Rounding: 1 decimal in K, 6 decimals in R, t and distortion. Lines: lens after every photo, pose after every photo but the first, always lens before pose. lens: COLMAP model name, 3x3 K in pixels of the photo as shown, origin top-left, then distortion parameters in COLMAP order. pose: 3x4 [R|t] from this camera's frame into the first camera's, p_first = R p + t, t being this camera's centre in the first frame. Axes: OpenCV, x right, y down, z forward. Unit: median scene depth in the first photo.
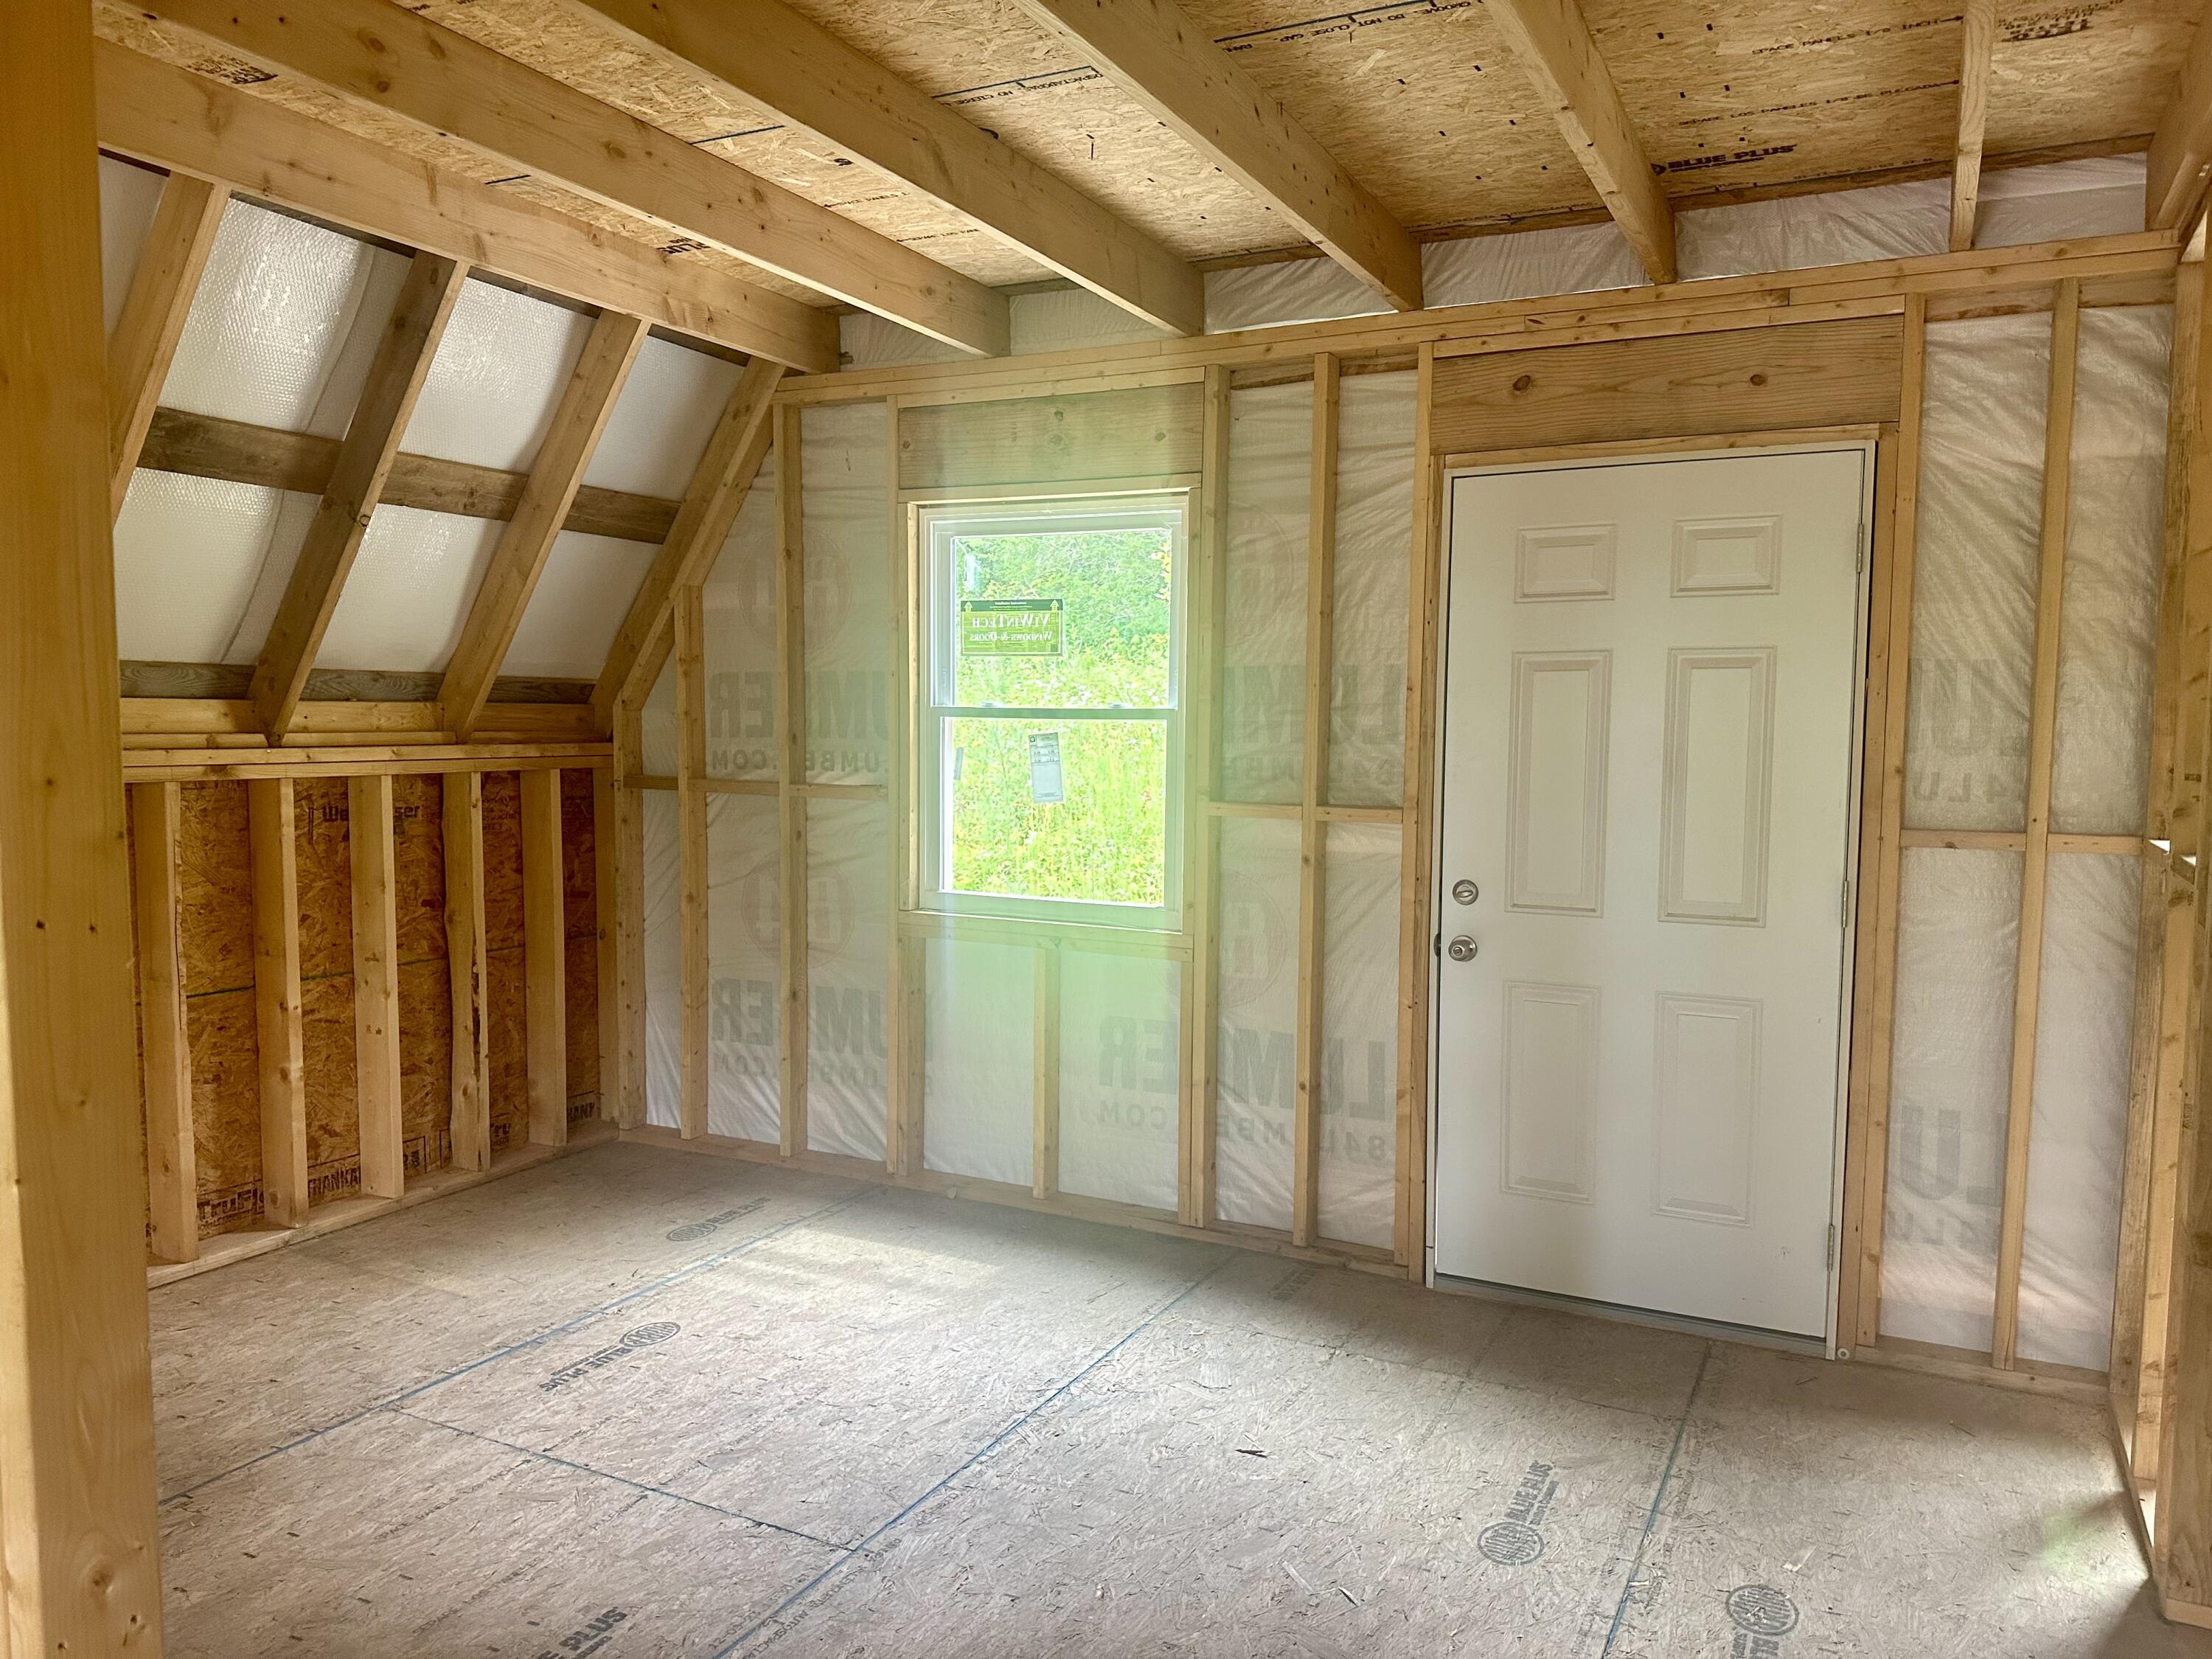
lens RADIAL K [[1555.2, 0, 1107.8], [0, 1555.2, 842.2], [0, 0, 1]] dist [0.033109, -0.076468]
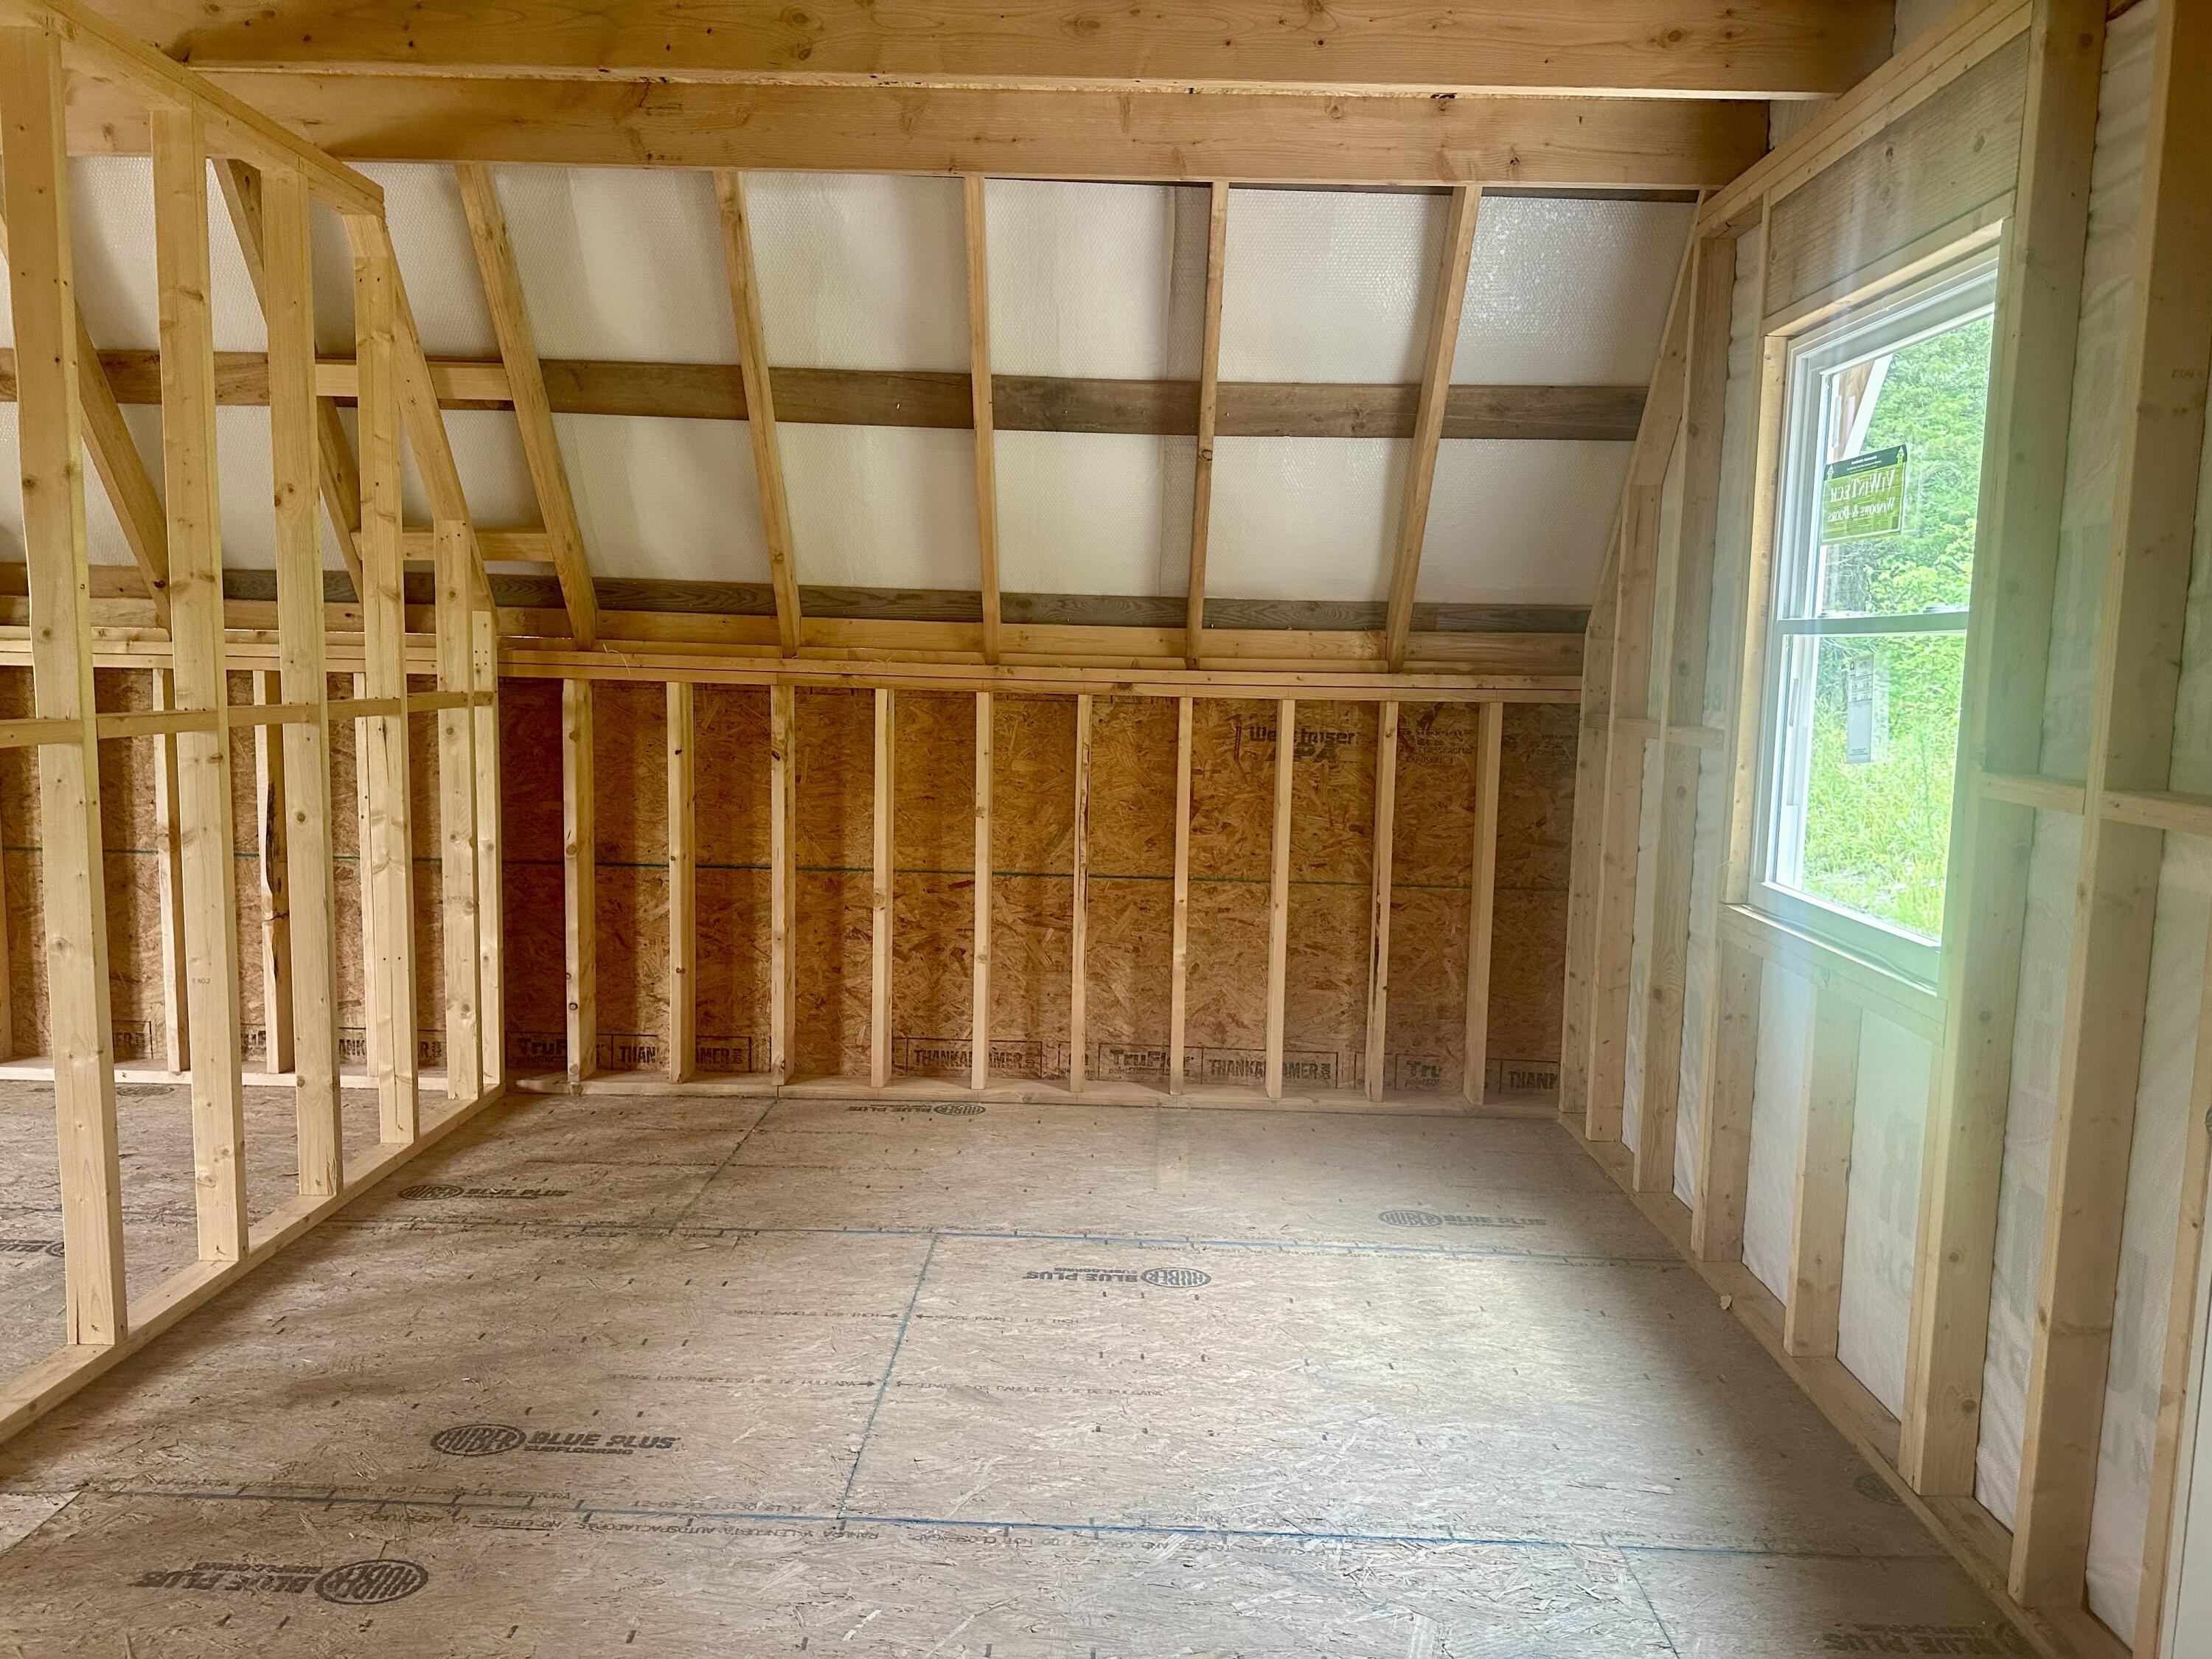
lens RADIAL K [[1560.2, 0, 1202.3], [0, 1560.2, 837.8], [0, 0, 1]] dist [0.179255, -0.319261]
pose [[0.425390, 0.100353, -0.899429, 0.481188], [-0.088782, 0.993667, 0.068878, -0.017865], [0.900645, 0.050553, 0.431605, 0.503390]]
